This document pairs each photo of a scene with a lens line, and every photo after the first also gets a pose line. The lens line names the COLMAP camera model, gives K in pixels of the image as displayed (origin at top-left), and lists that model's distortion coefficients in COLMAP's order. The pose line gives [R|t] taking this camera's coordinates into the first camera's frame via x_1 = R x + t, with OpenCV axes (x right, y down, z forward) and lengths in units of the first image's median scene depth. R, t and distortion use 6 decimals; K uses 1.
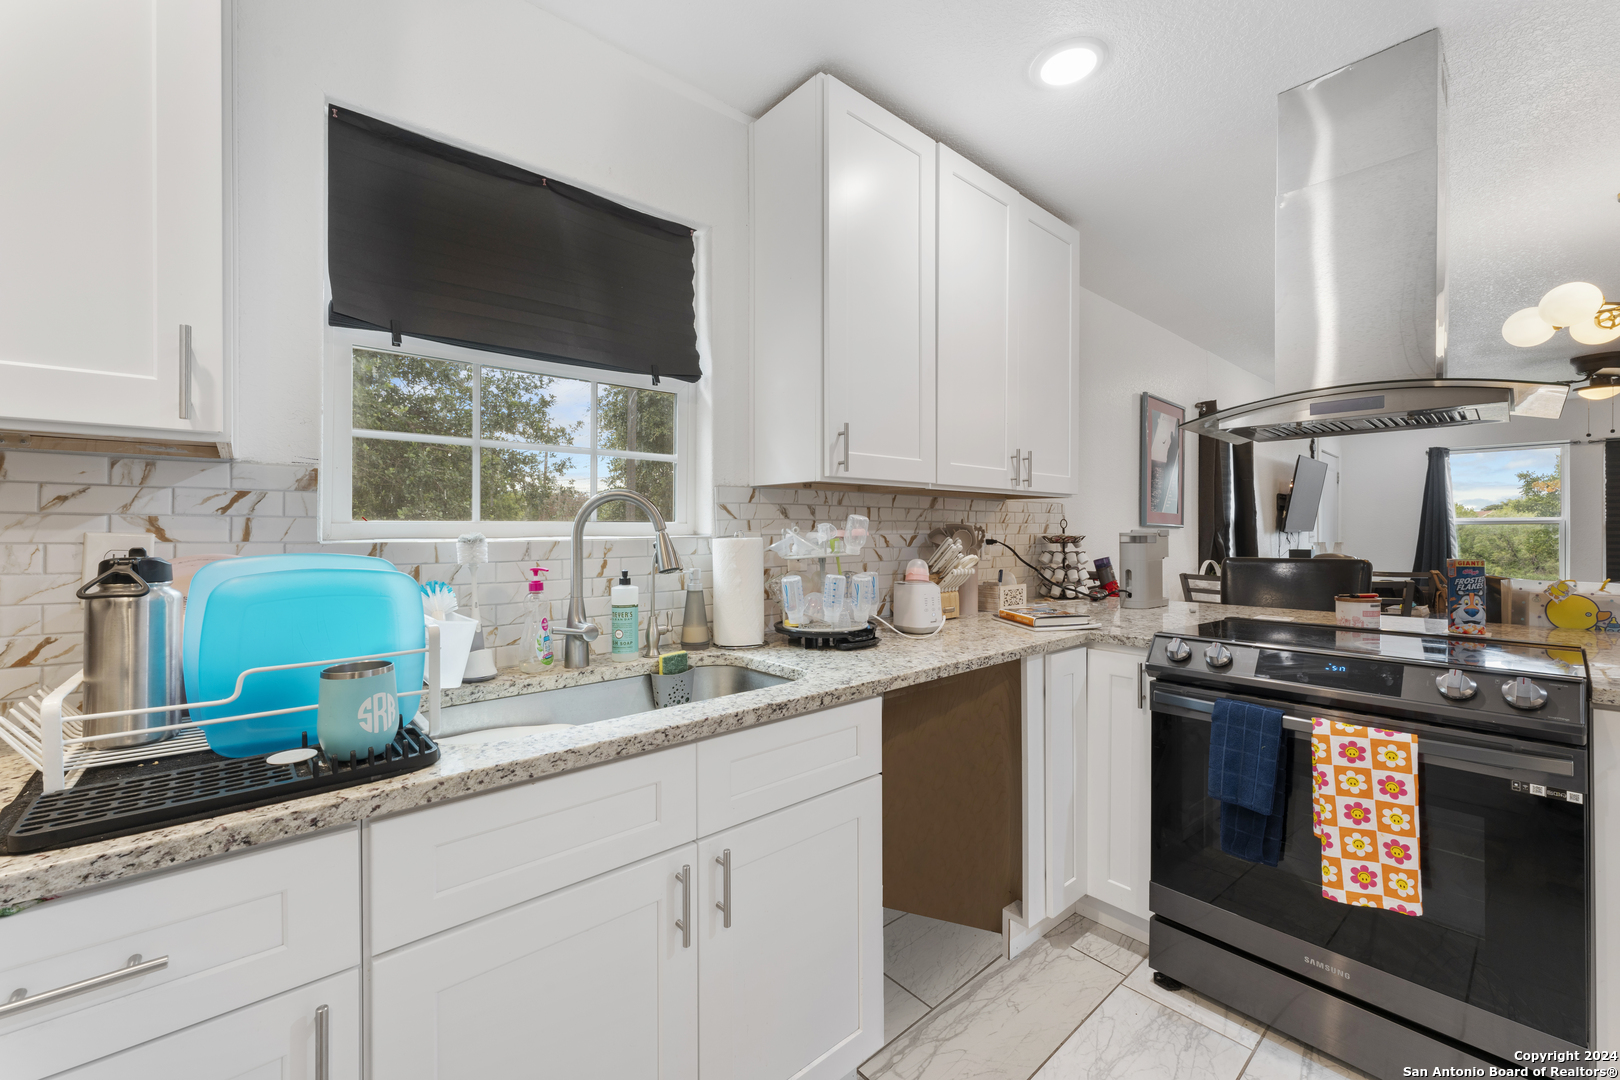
lens RADIAL K [[649.4, 0, 808.2], [0, 649.4, 530.3], [0, 0, 1]] dist [0.001188, 0.000123]
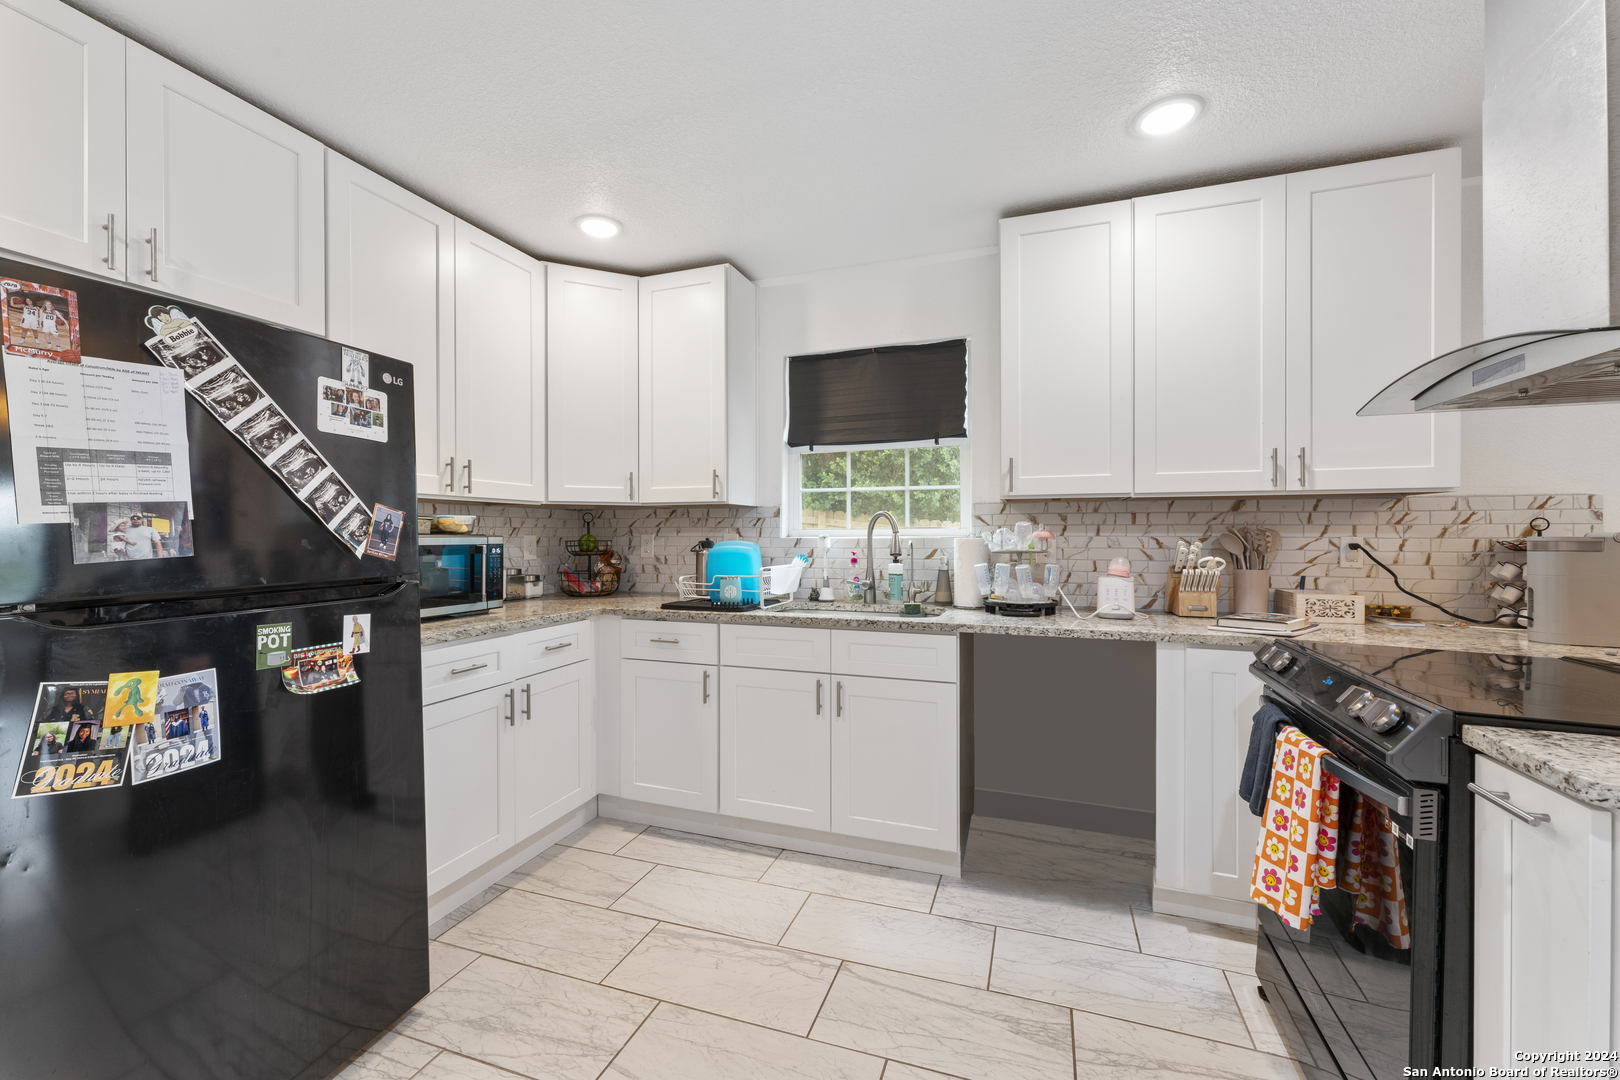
lens RADIAL K [[648.8, 0, 809.7], [0, 648.8, 533.7], [0, 0, 1]] dist [0.001326, 0.000172]
pose [[0.486326, 0.000997, -0.873777, 1.242693], [-0.001162, 0.999999, 0.000494, 0.001821], [0.873777, 0.000775, 0.486327, -0.093945]]
